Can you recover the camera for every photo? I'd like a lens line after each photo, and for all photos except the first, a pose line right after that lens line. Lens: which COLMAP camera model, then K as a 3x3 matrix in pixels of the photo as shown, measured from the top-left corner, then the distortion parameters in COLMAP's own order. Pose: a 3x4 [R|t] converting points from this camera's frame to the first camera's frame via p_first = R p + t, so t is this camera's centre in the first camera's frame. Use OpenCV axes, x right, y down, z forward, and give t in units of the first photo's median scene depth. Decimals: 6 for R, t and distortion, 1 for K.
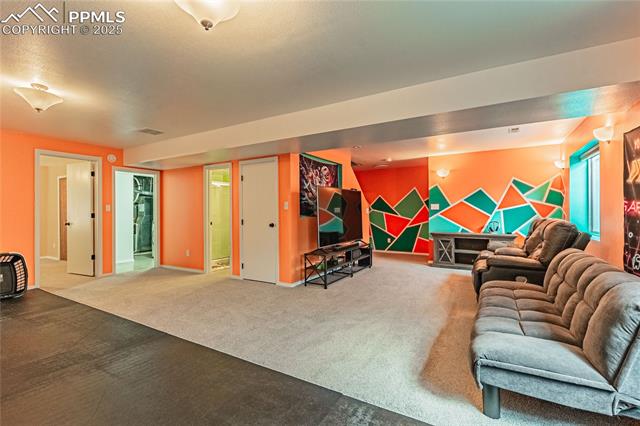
lens RADIAL K [[286.3, 0, 322.8], [0, 286.3, 215.8], [0, 0, 1]] dist [0.001125, -0.000403]
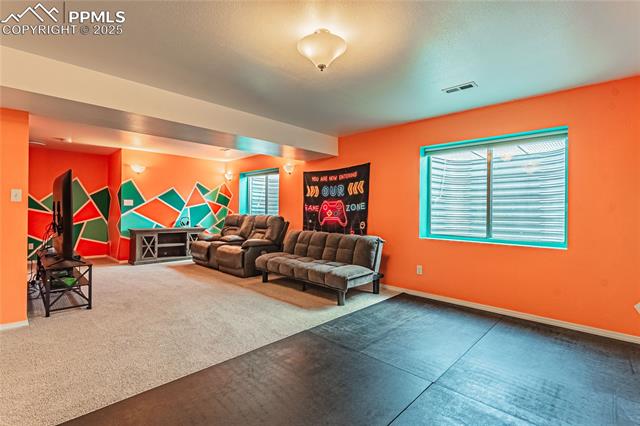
lens RADIAL K [[286.3, 0, 318.8], [0, 286.3, 212.4], [0, 0, 1]] dist [0.001125, -0.000403]
pose [[0.268123, 0.000496, 0.963385, -0.385975], [-0.000272, 1.000000, -0.000439, 0.001007], [-0.963385, -0.000144, 0.268123, 0.150464]]
